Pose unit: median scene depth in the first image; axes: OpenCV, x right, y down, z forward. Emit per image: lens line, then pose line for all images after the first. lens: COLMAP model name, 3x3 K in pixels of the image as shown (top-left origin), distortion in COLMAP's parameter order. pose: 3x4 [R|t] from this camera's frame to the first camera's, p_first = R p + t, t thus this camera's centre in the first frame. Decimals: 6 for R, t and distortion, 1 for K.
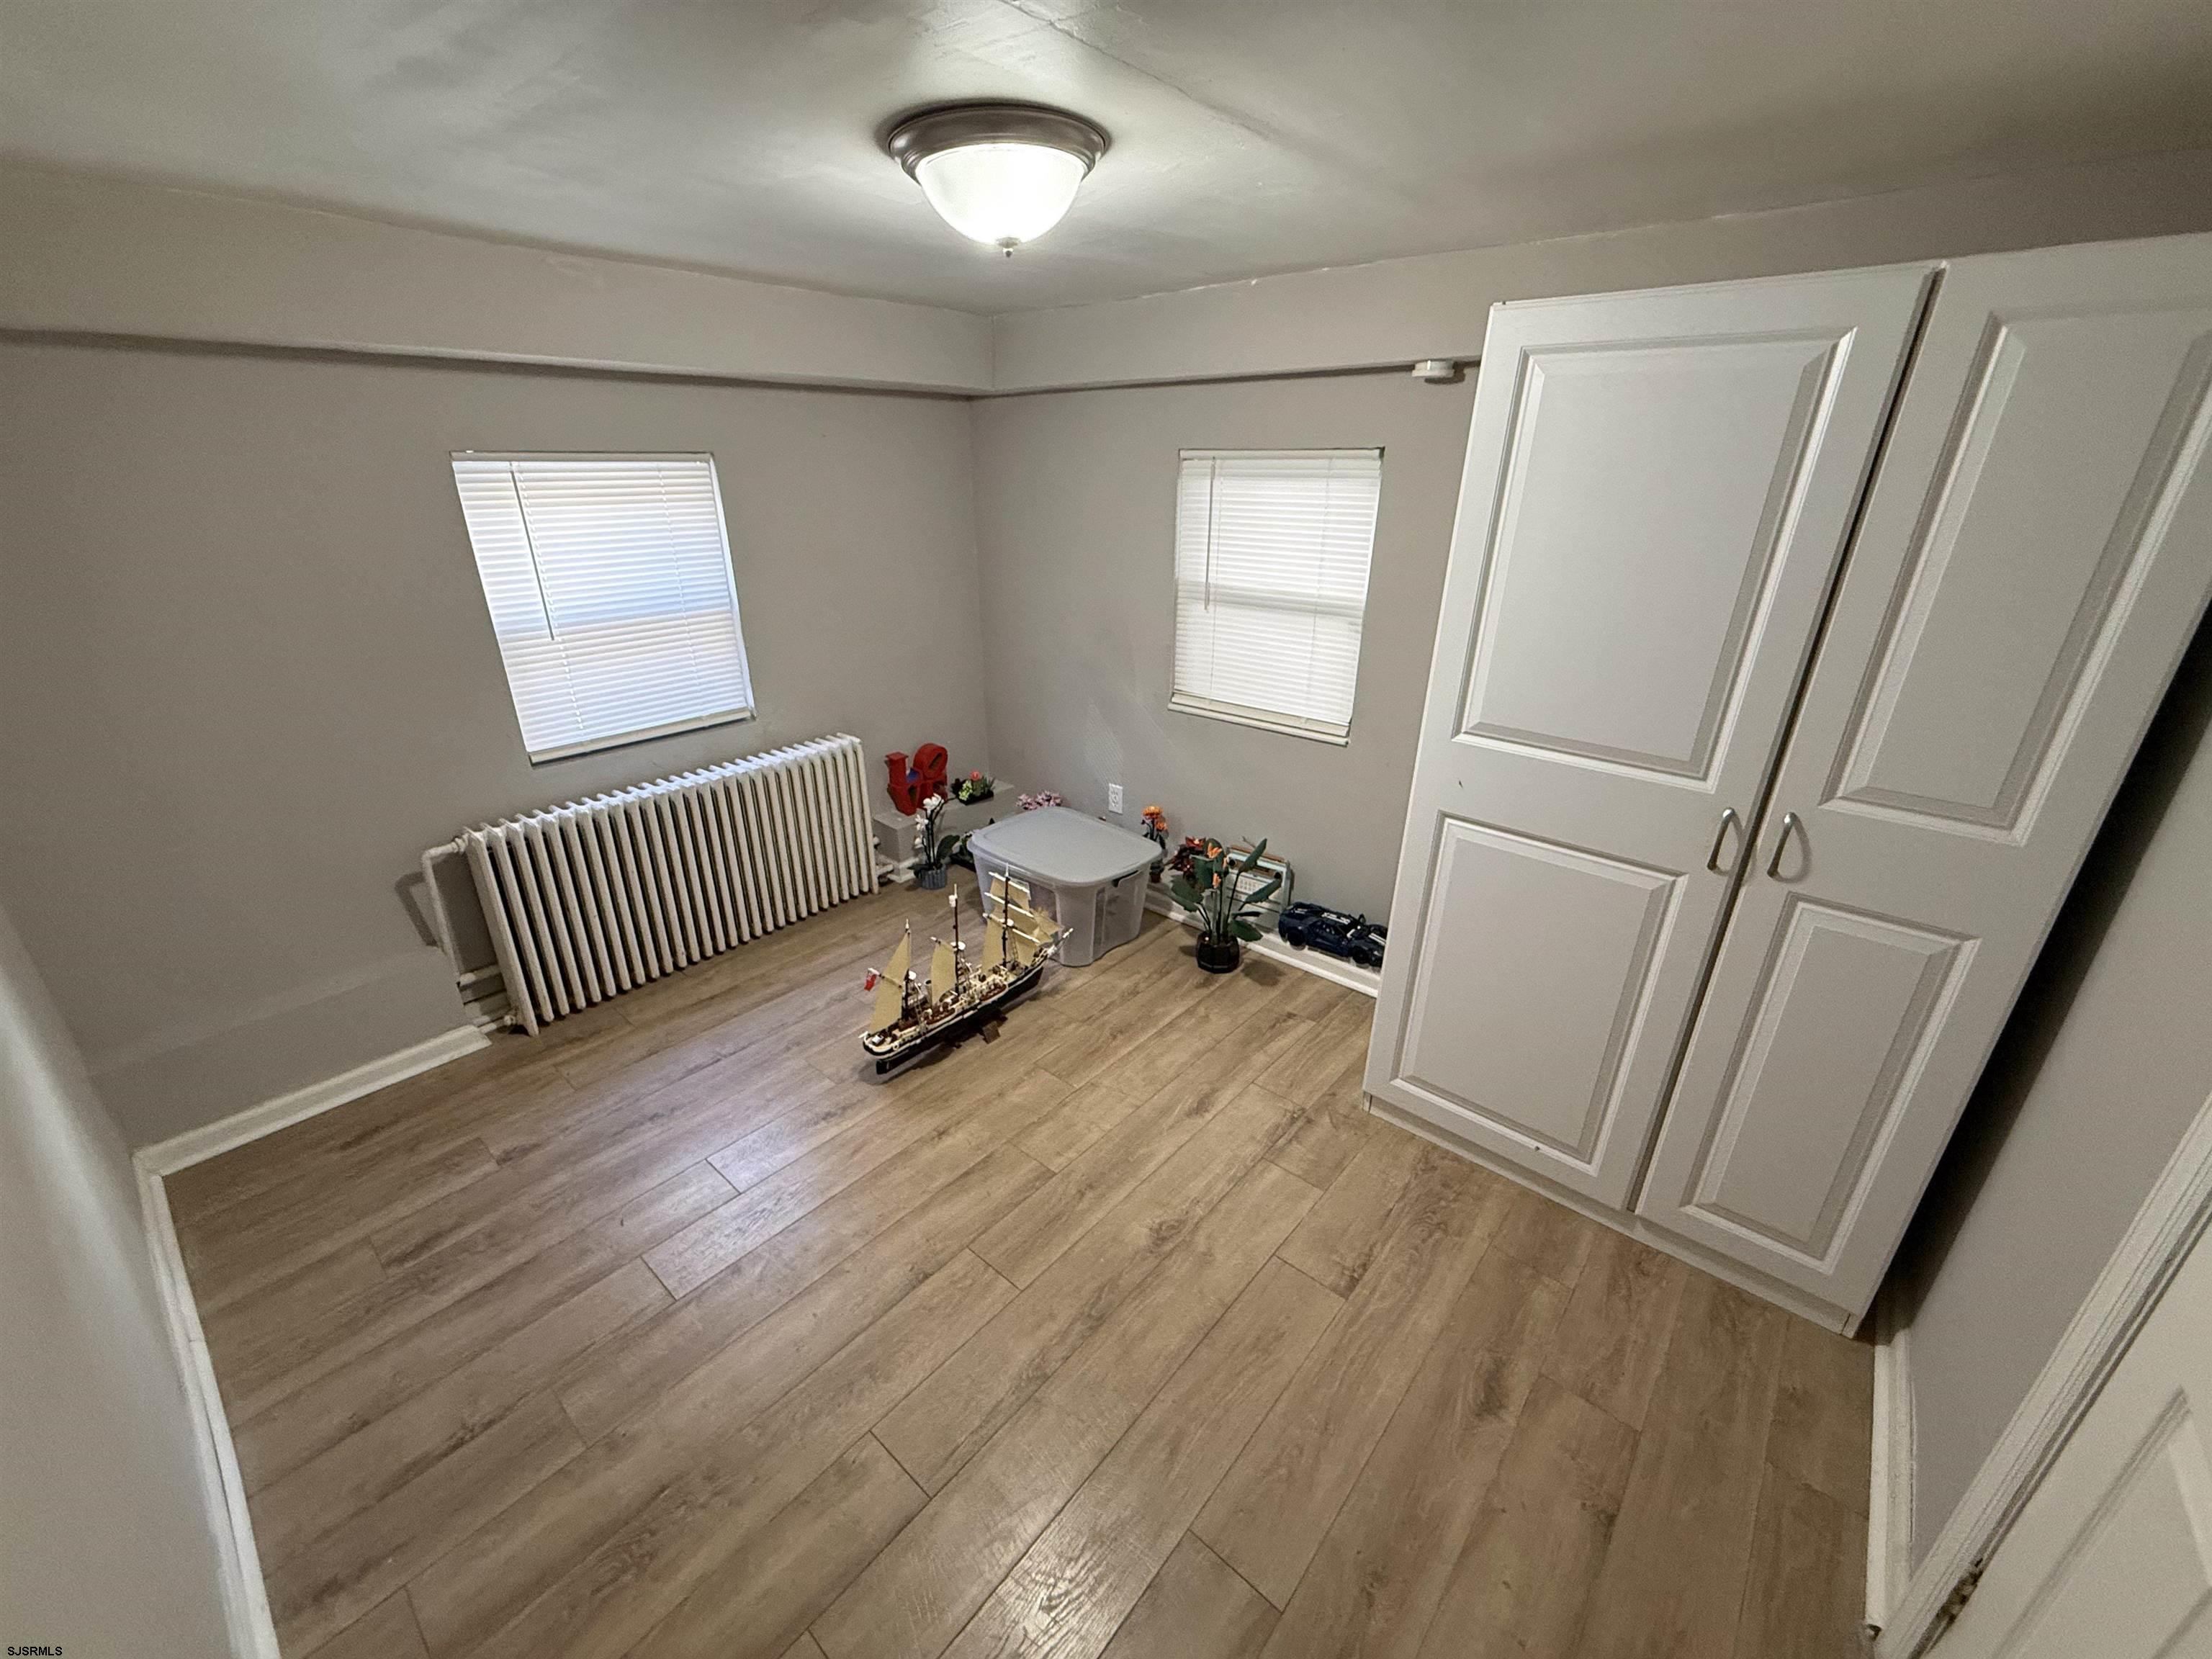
lens RADIAL K [[873.3, 0, 1101.1], [0, 873.3, 820.1], [0, 0, 1]] dist [-0.001632, -0.000175]
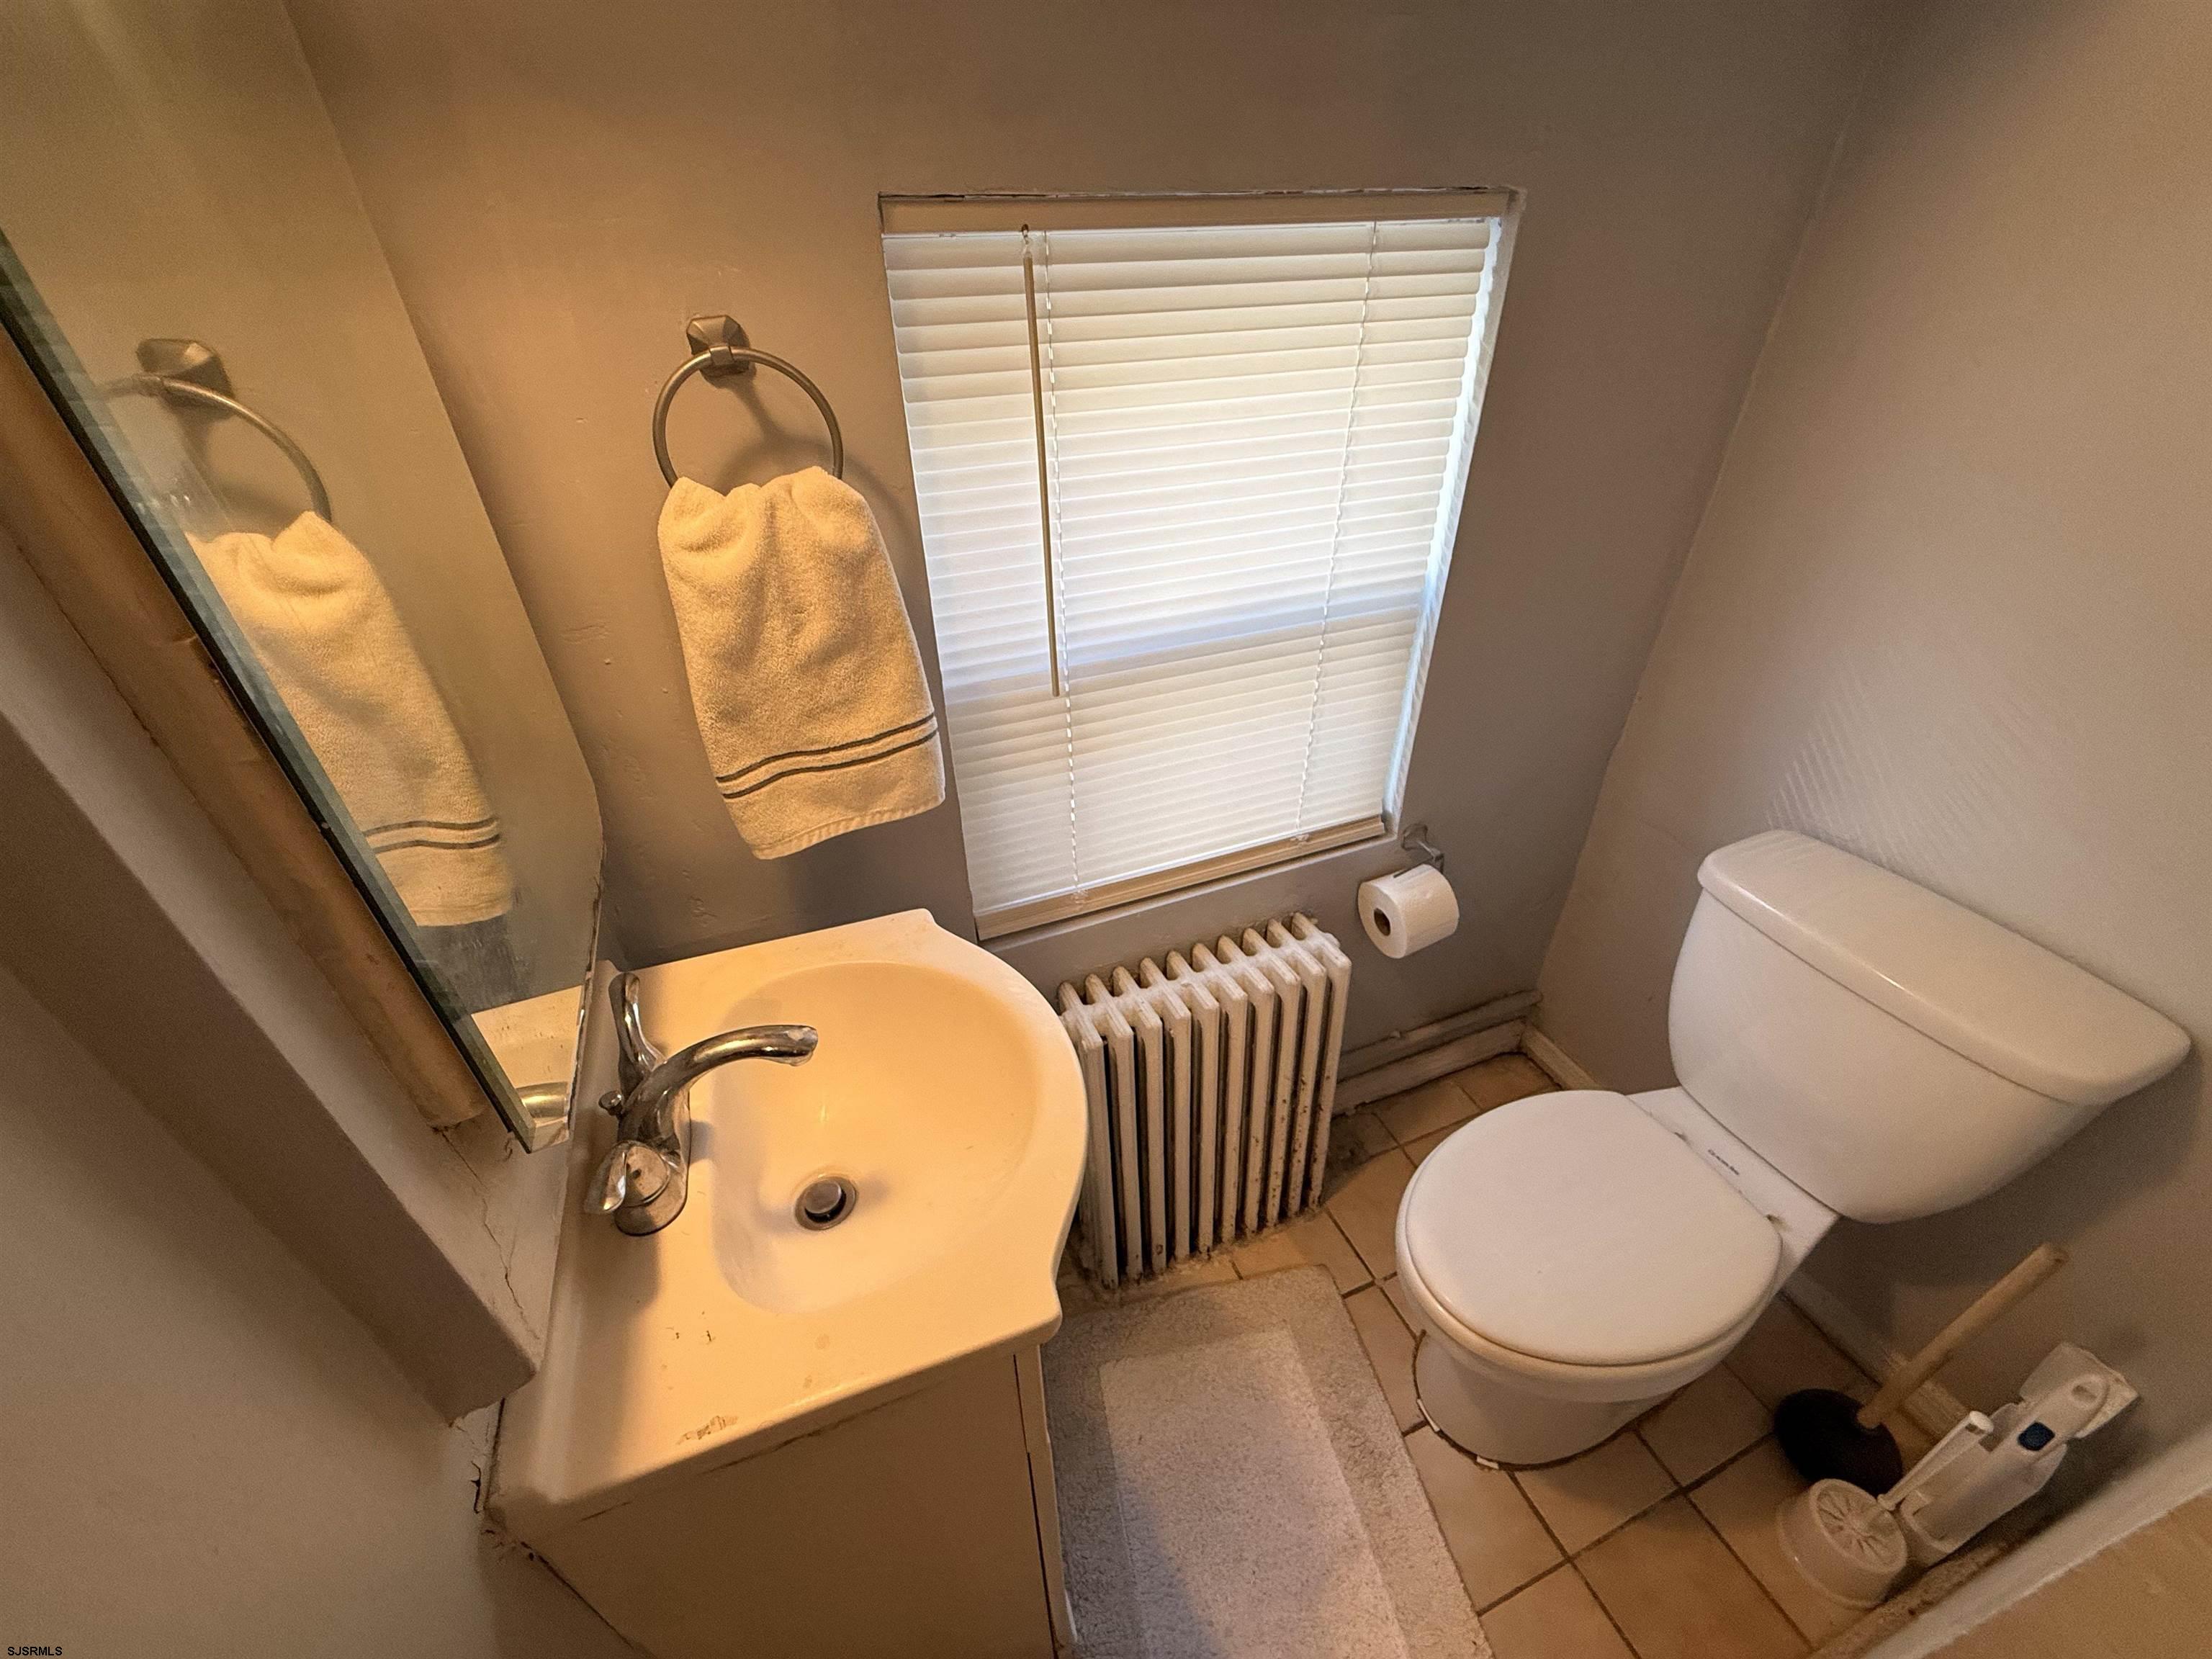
lens RADIAL K [[873.3, 0, 1101.1], [0, 873.3, 820.1], [0, 0, 1]] dist [-0.001632, -0.000175]
pose [[0.893210, 0.198768, -0.403320, -0.451575], [-0.128444, 0.972403, 0.194770, -0.250961], [0.430904, -0.122167, 0.894090, 0.658780]]
